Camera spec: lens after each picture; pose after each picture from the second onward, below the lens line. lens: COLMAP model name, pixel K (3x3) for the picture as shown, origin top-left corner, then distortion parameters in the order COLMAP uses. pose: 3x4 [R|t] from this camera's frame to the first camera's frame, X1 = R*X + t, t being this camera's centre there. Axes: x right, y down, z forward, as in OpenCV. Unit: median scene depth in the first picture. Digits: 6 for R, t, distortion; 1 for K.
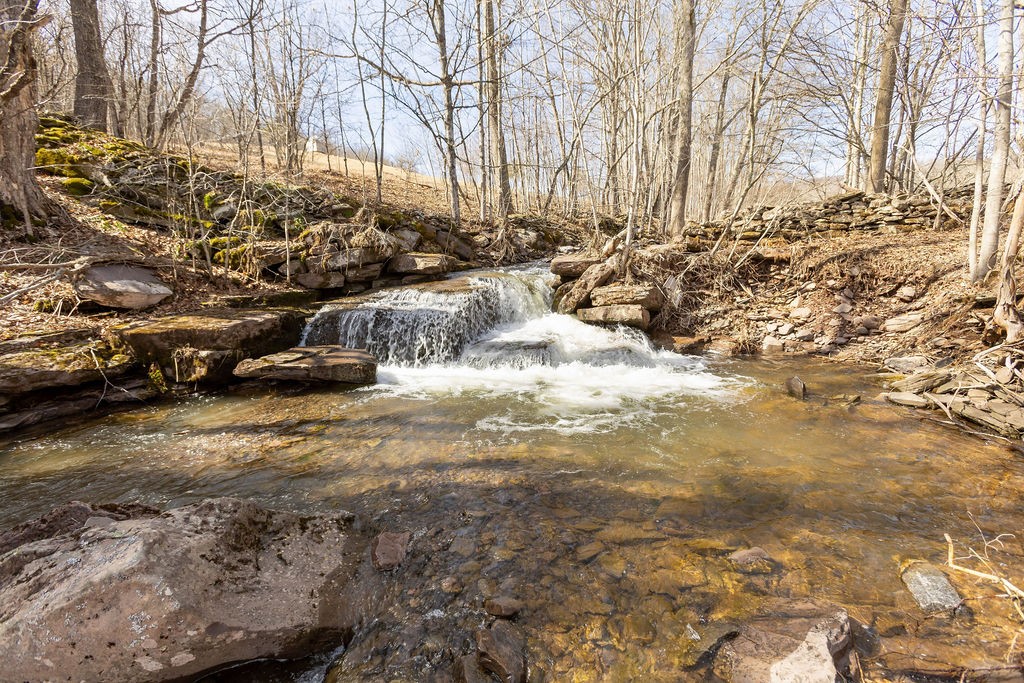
lens RADIAL K [[467.1, 0, 511.4], [0, 467.1, 338.3], [0, 0, 1]] dist [-0.001199, 0.000194]
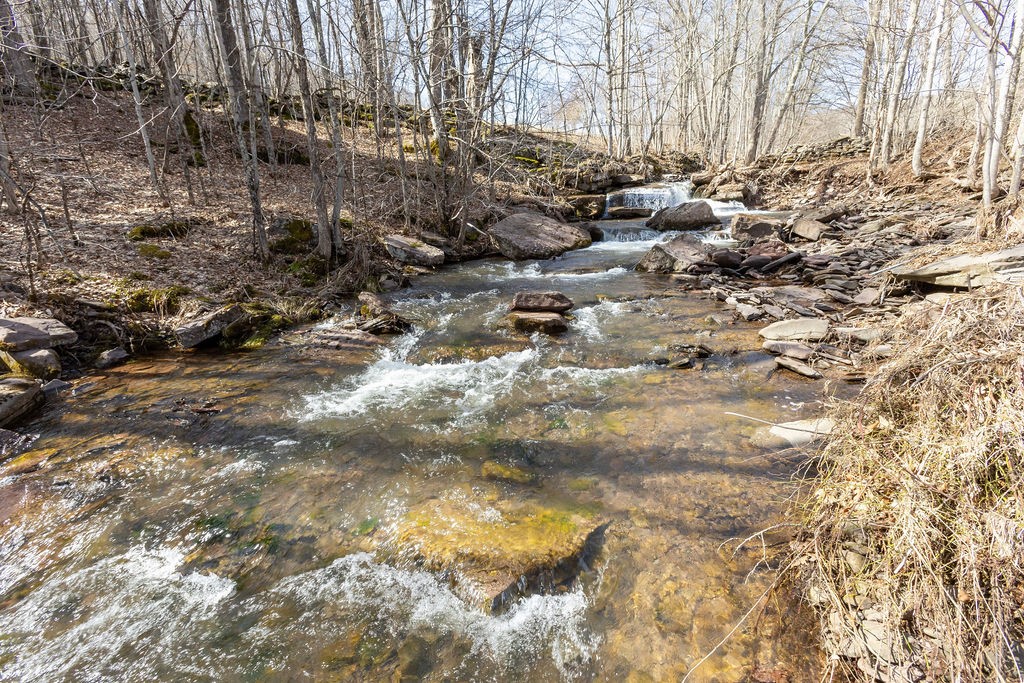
lens RADIAL K [[467.1, 0, 512.4], [0, 467.1, 345.0], [0, 0, 1]] dist [-0.001199, 0.000194]
pose [[0.998589, -0.010007, -0.052150, -0.663729], [0.016240, 0.992579, 0.120509, 0.345259], [0.050557, -0.121186, 0.991341, -1.298297]]
